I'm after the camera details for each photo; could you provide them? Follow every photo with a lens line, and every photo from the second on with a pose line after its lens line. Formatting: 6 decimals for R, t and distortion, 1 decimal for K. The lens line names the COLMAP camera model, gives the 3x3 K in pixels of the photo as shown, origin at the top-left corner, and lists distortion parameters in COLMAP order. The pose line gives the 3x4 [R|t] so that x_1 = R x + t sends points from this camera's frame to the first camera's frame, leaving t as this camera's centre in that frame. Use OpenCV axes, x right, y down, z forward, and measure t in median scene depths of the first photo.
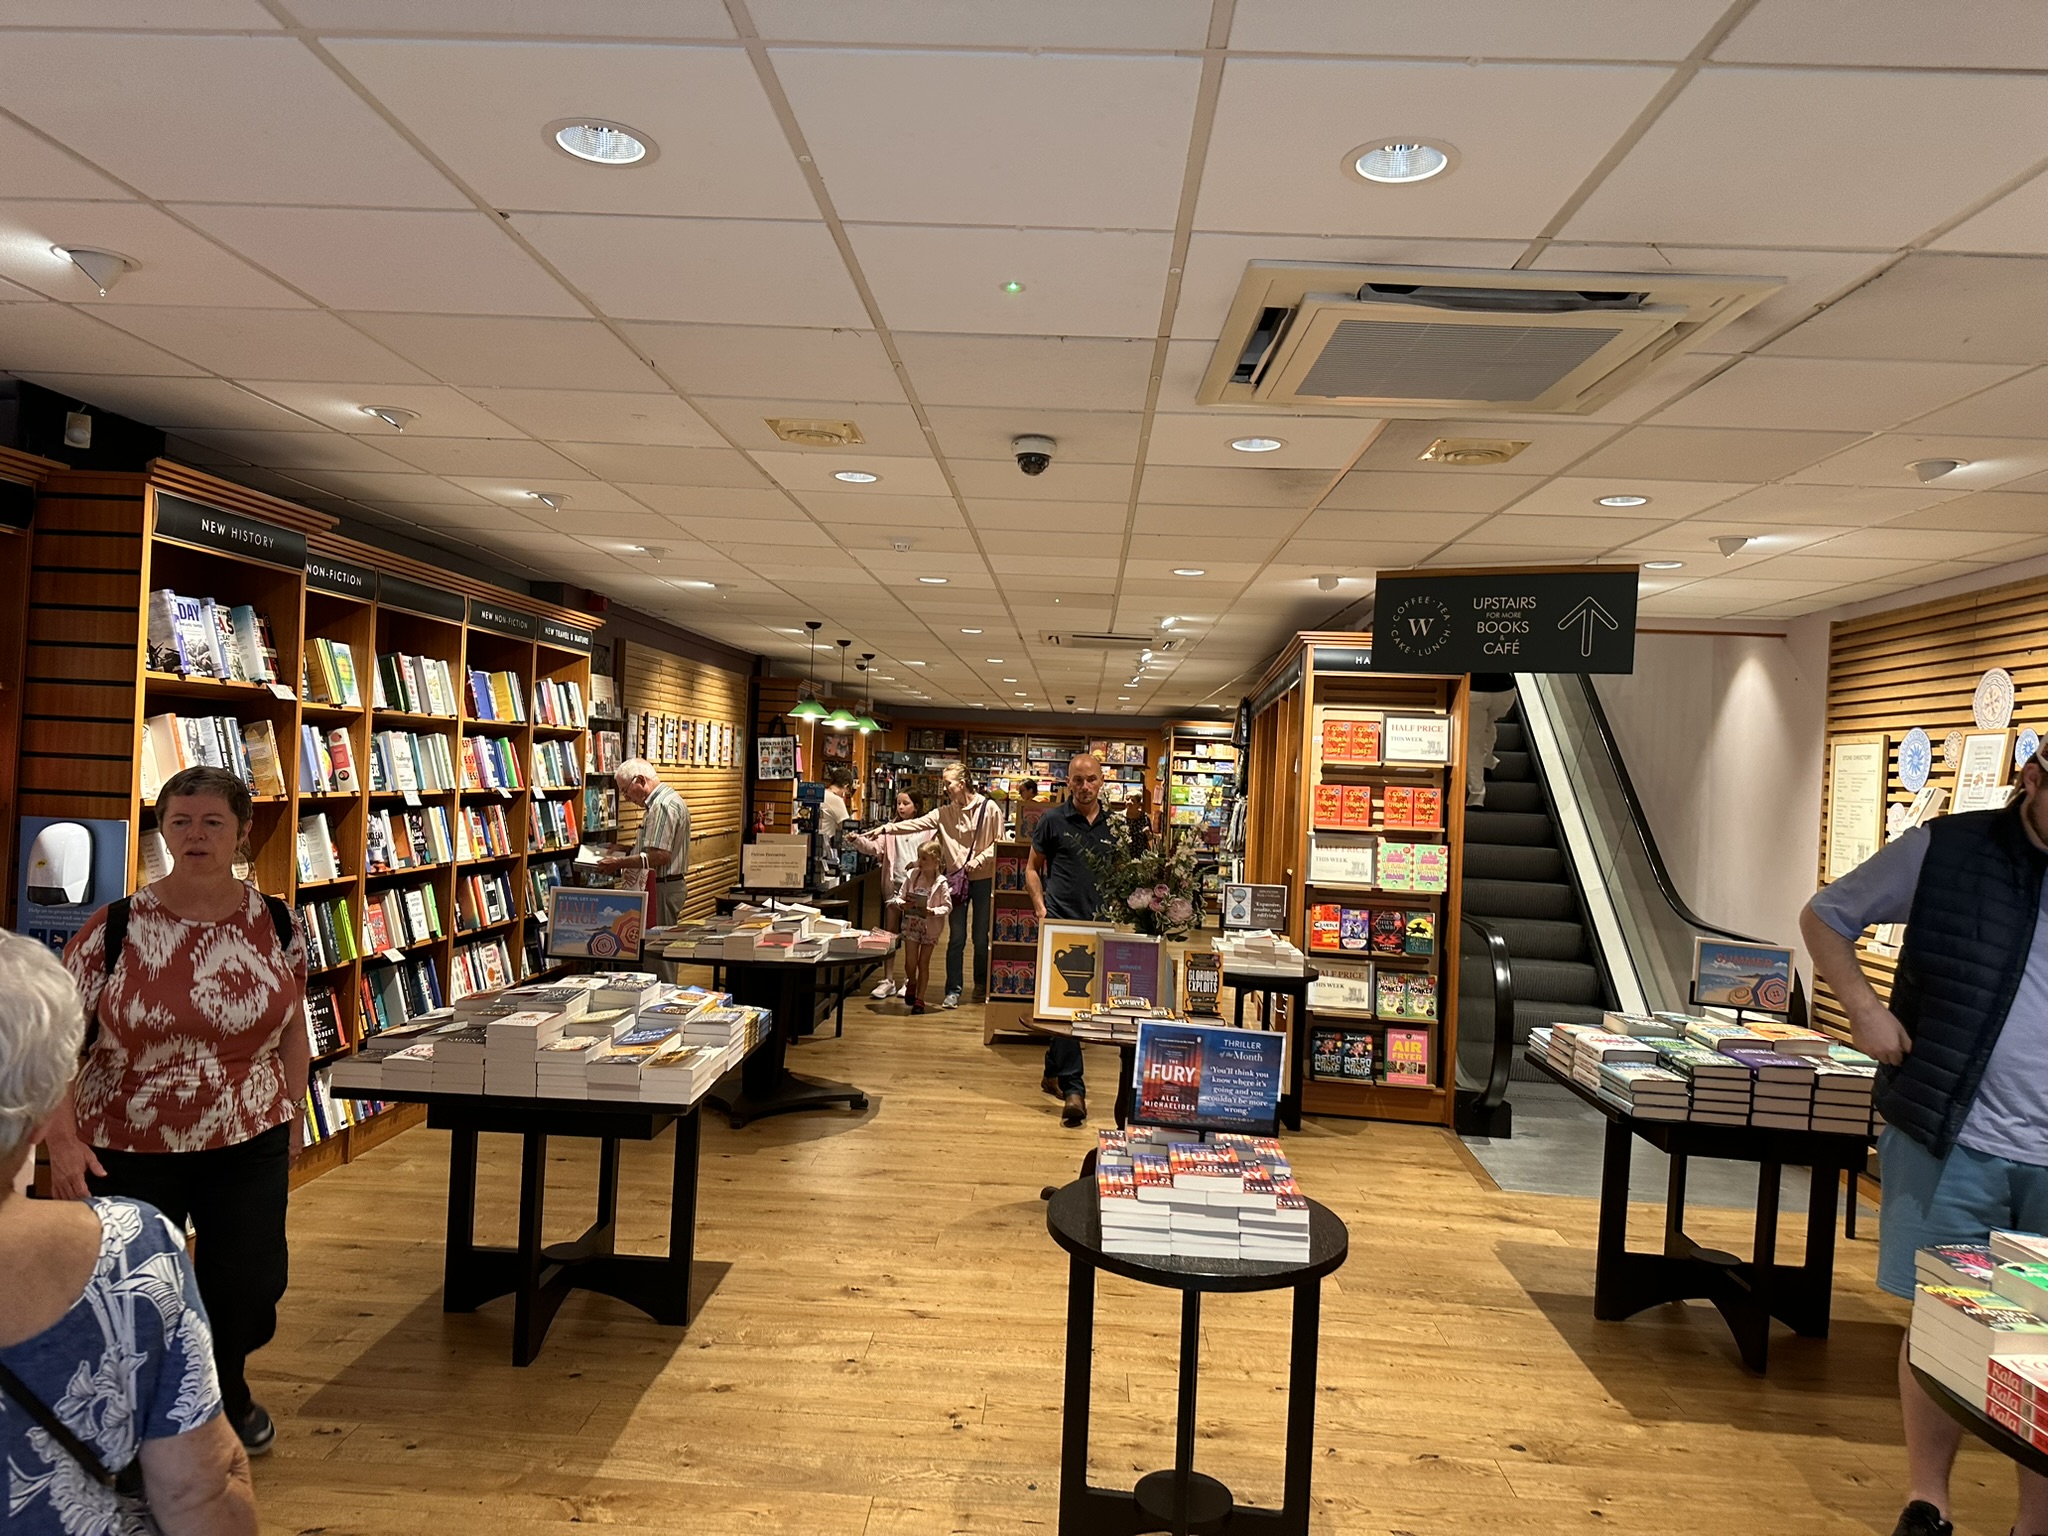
lens RADIAL K [[1446.6, 0, 1024.0], [0, 1446.6, 768.0], [0, 0, 1]] dist [0.000169, -0.004584]
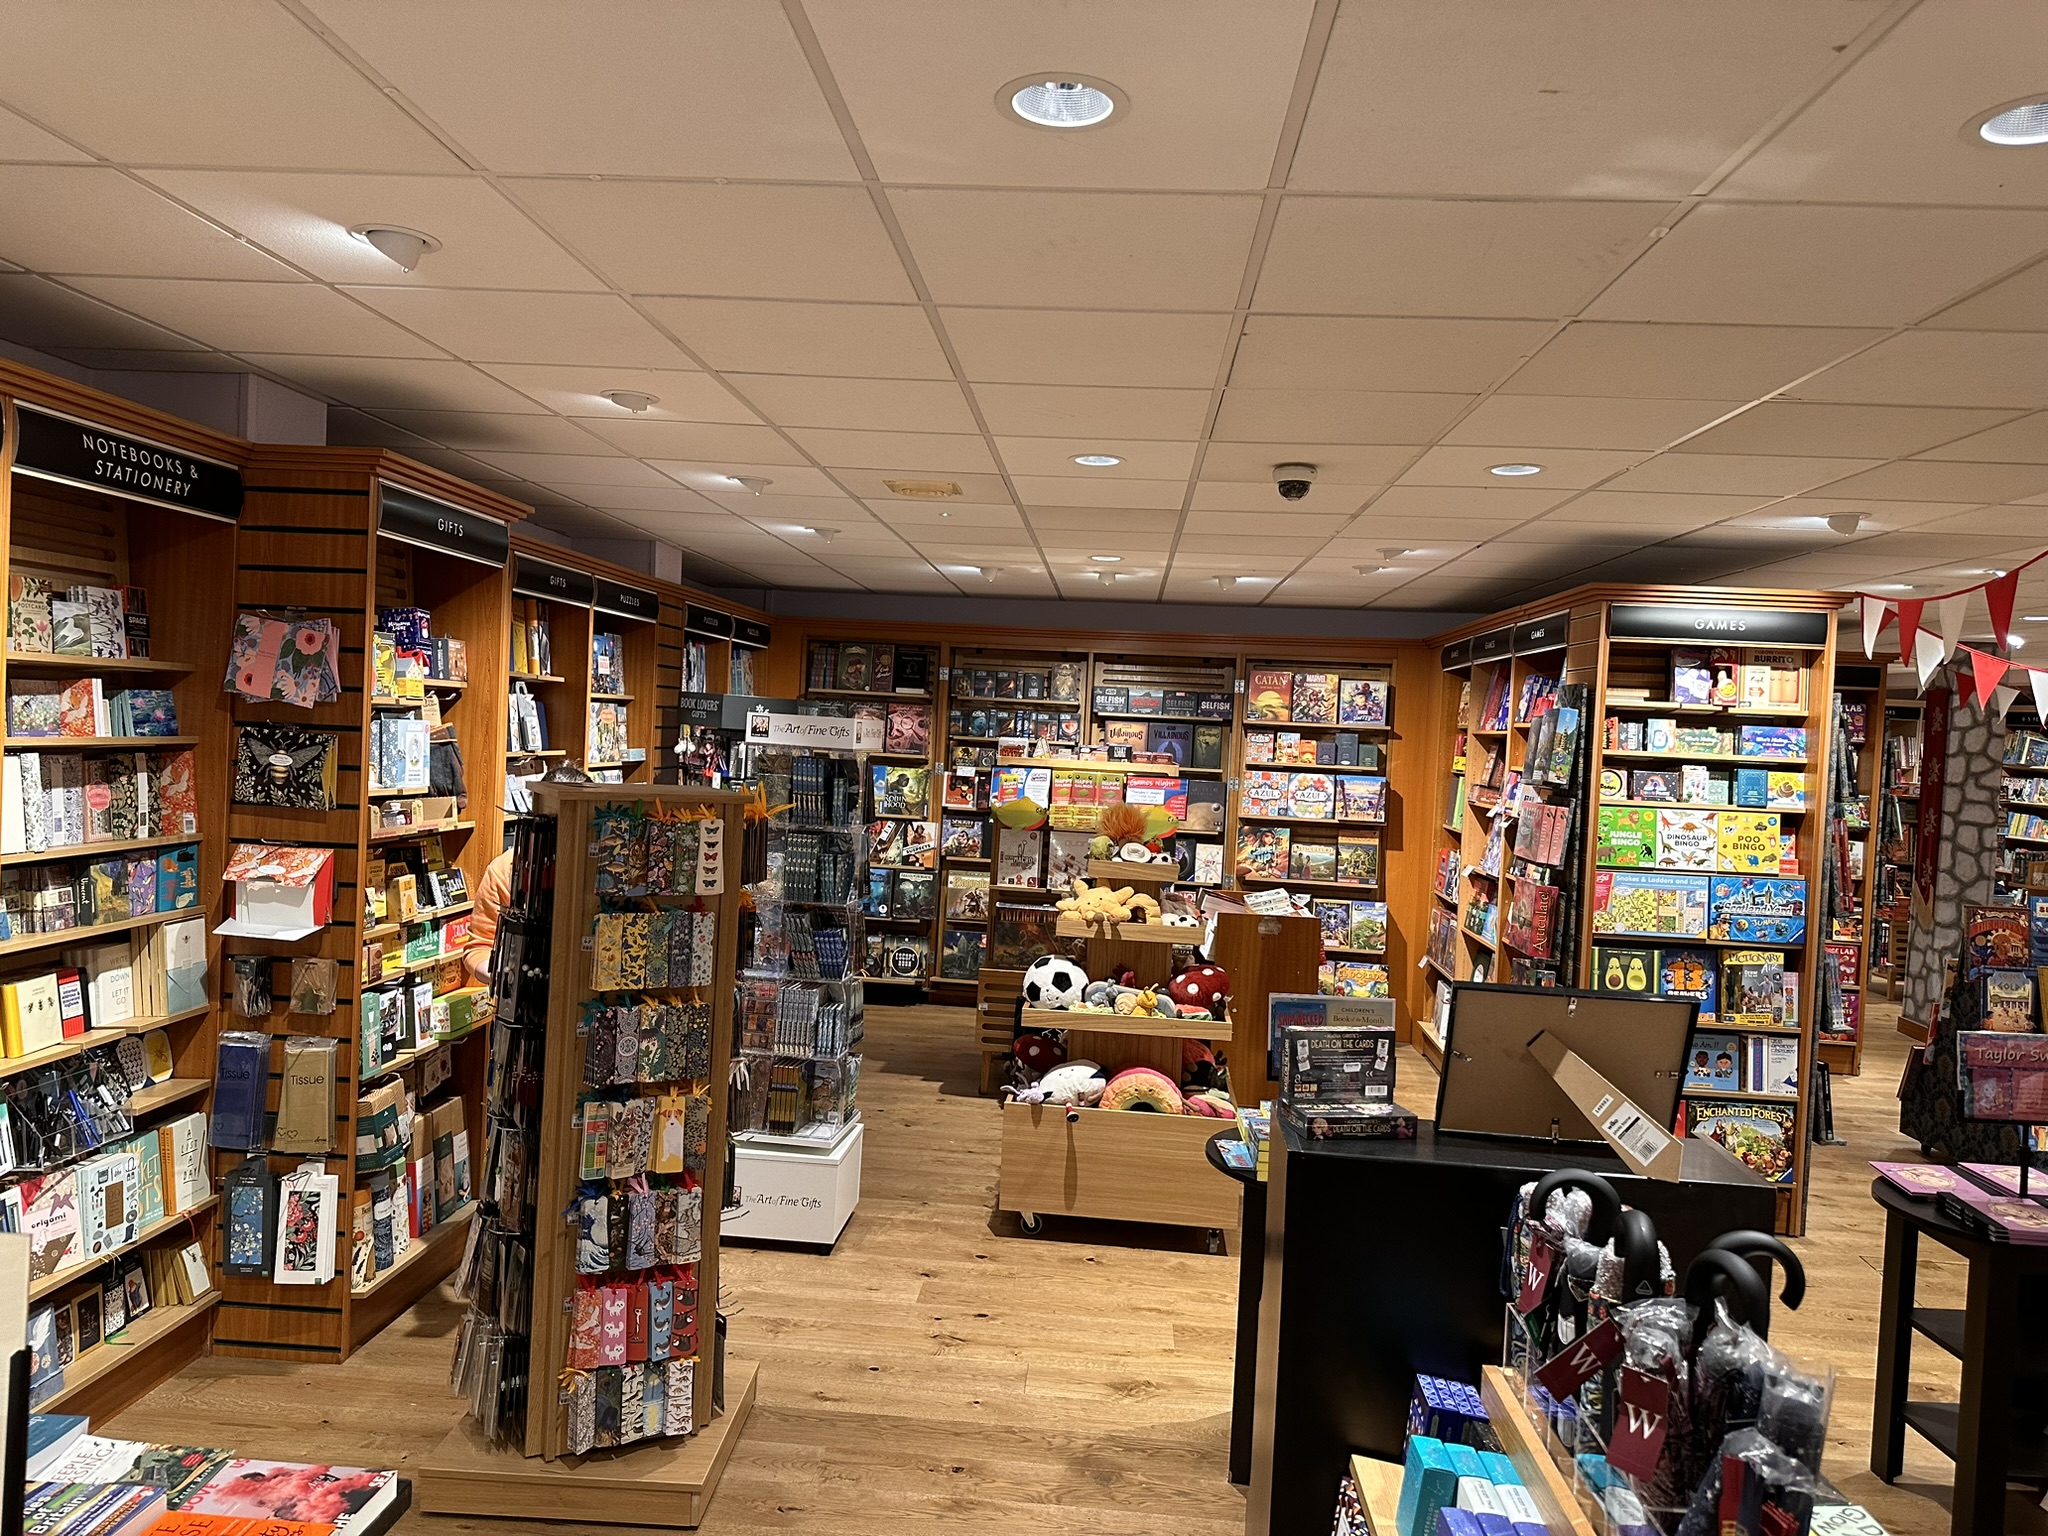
lens RADIAL K [[1446.6, 0, 1024.0], [0, 1446.6, 768.0], [0, 0, 1]] dist [0.000169, -0.004584]
pose [[0.999674, 0.001795, -0.025486, -0.007010], [-0.001007, 0.999522, 0.030883, -0.003771], [0.025530, -0.030847, 0.999198, 0.598676]]
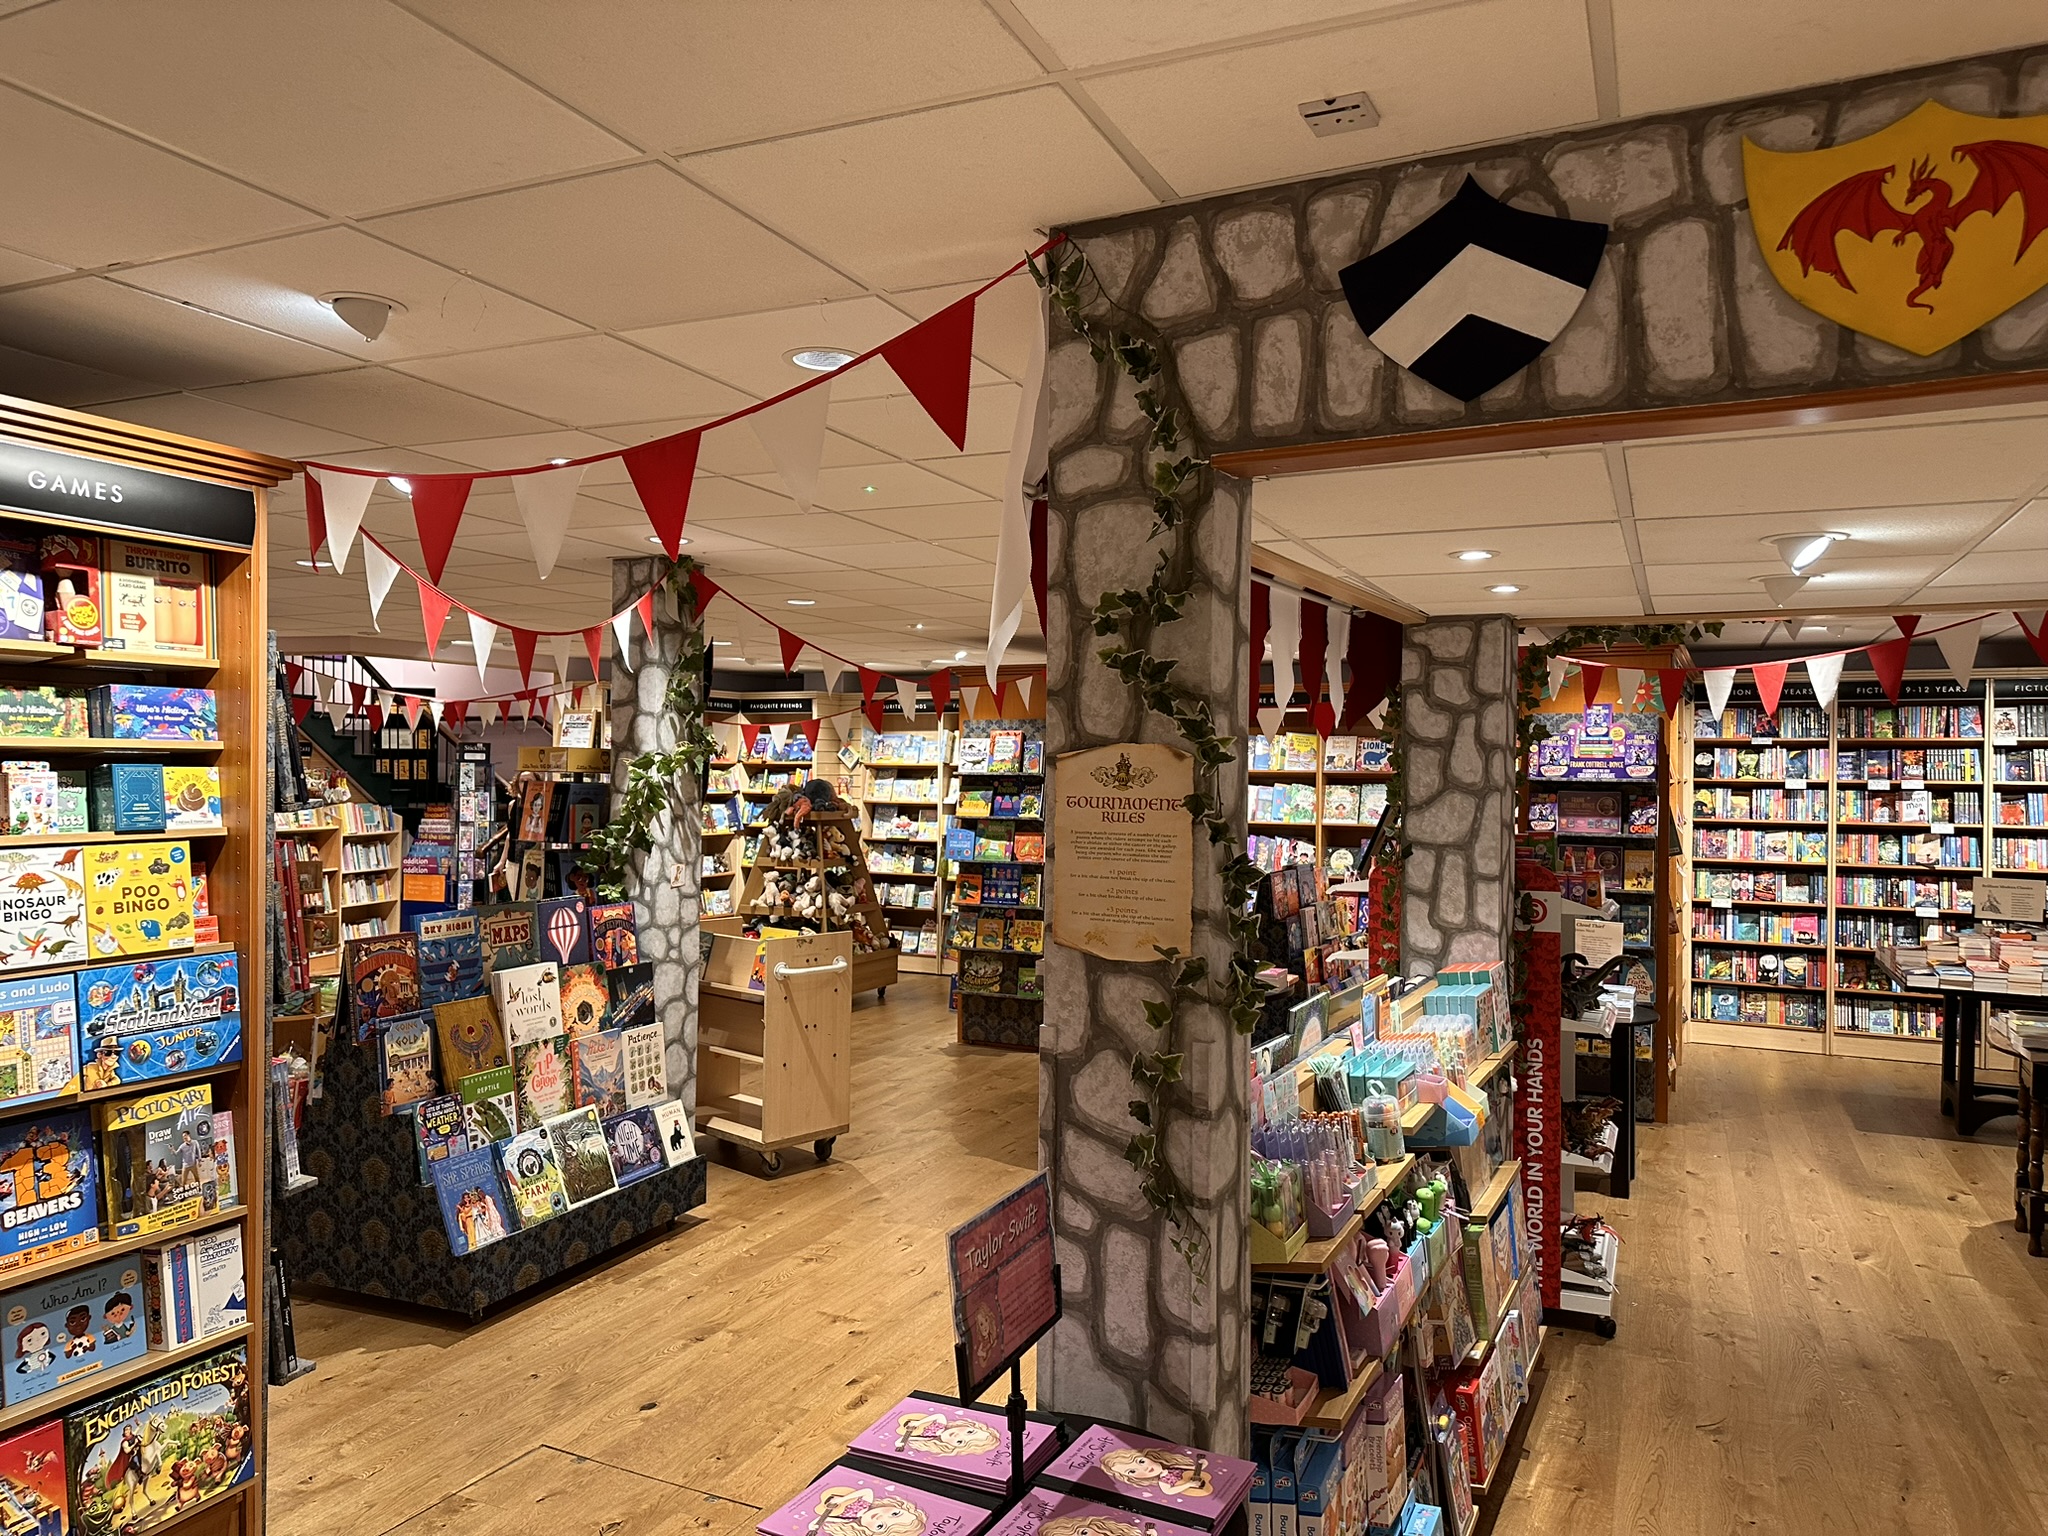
lens RADIAL K [[1446.6, 0, 1024.0], [0, 1446.6, 768.0], [0, 0, 1]] dist [0.000169, -0.004584]
pose [[0.360966, -0.042173, 0.931625, 0.015657], [0.004475, 0.999044, 0.043491, -0.001067], [-0.932568, -0.011530, 0.360810, 0.725386]]
